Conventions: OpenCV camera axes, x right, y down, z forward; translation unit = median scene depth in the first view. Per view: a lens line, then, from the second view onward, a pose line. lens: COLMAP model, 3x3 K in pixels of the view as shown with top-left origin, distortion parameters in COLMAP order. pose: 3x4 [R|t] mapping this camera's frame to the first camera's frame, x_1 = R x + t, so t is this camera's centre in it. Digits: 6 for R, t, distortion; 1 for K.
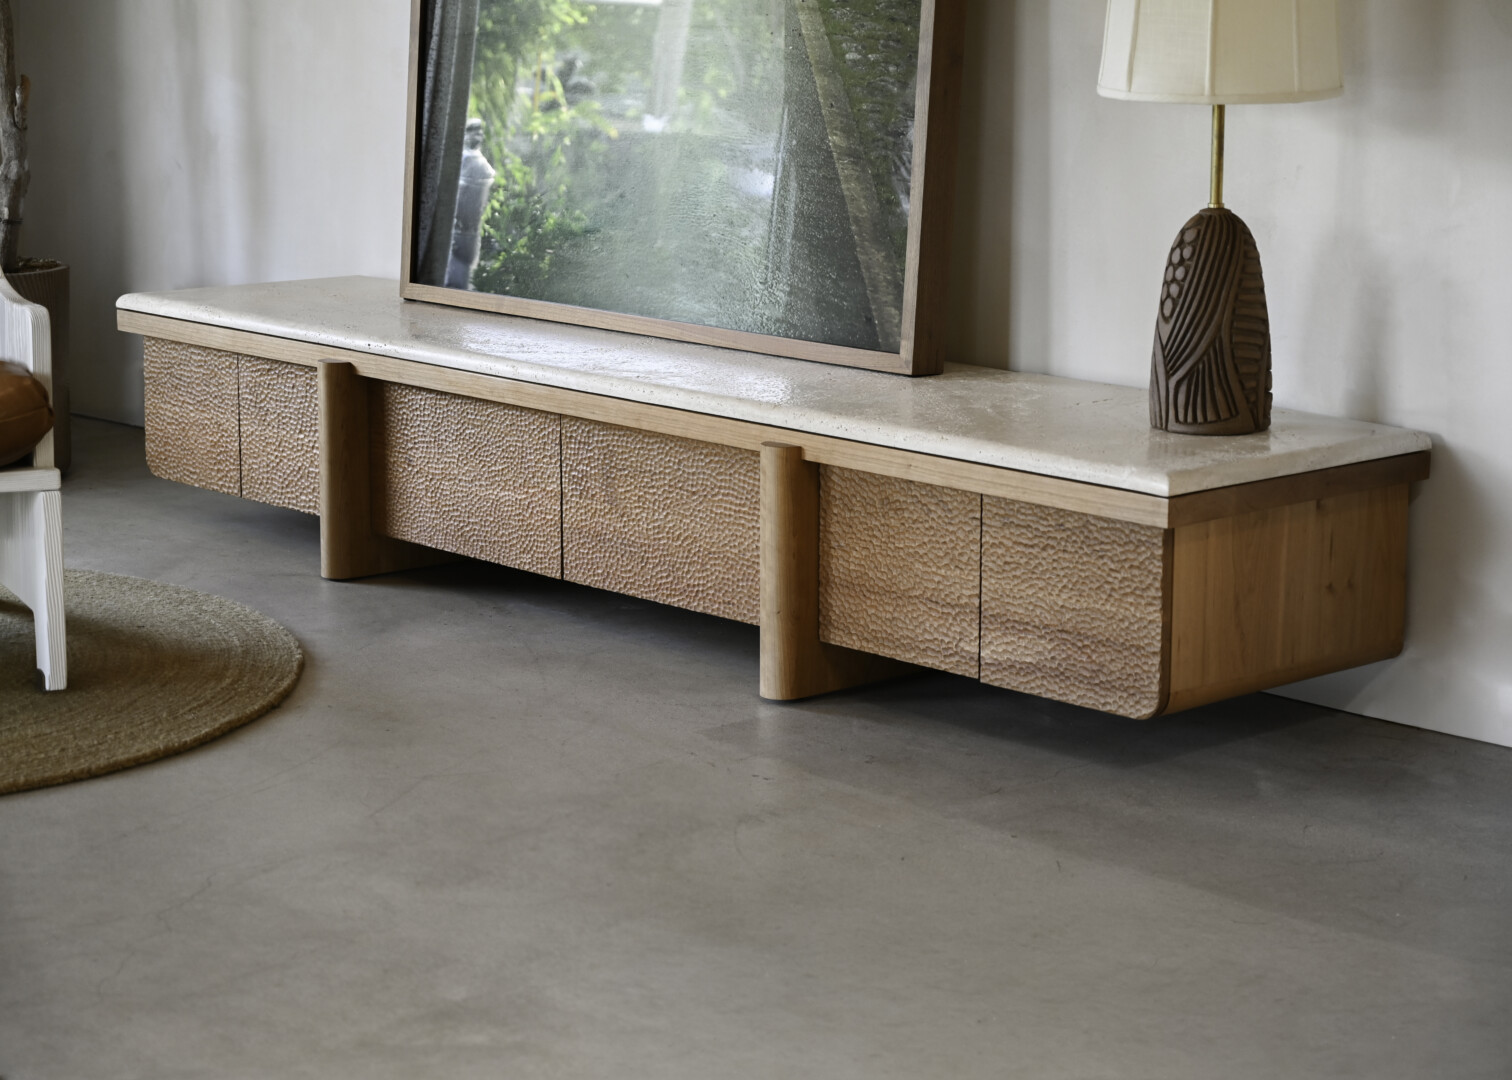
lens RADIAL K [[3181.4, 0, 756.0], [0, 3181.4, 540.0], [0, 0, 1]] dist [-0.016063, -0.027792]
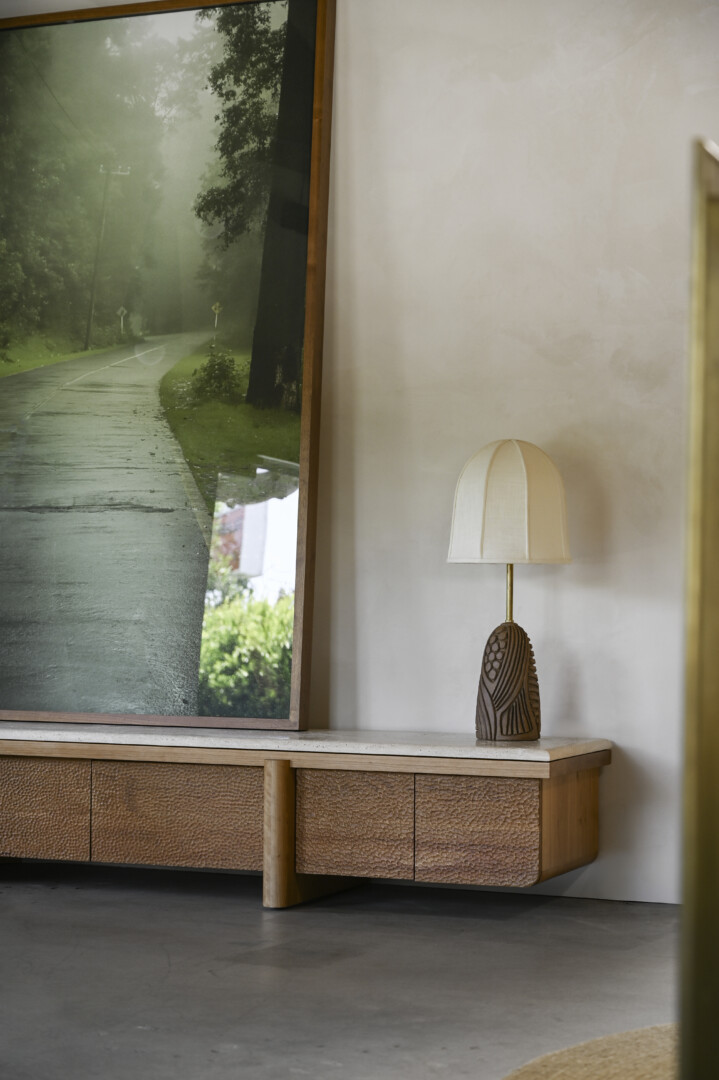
lens RADIAL K [[2062.2, 0, 359.5], [0, 2062.2, 540.0], [0, 0, 1]] dist [-0.005731, 0.094809]
pose [[0.900693, 0.022086, 0.433894, -0.470001], [0.076215, 0.975187, -0.207849, 0.096585], [-0.427719, 0.220277, 0.876661, -0.055390]]
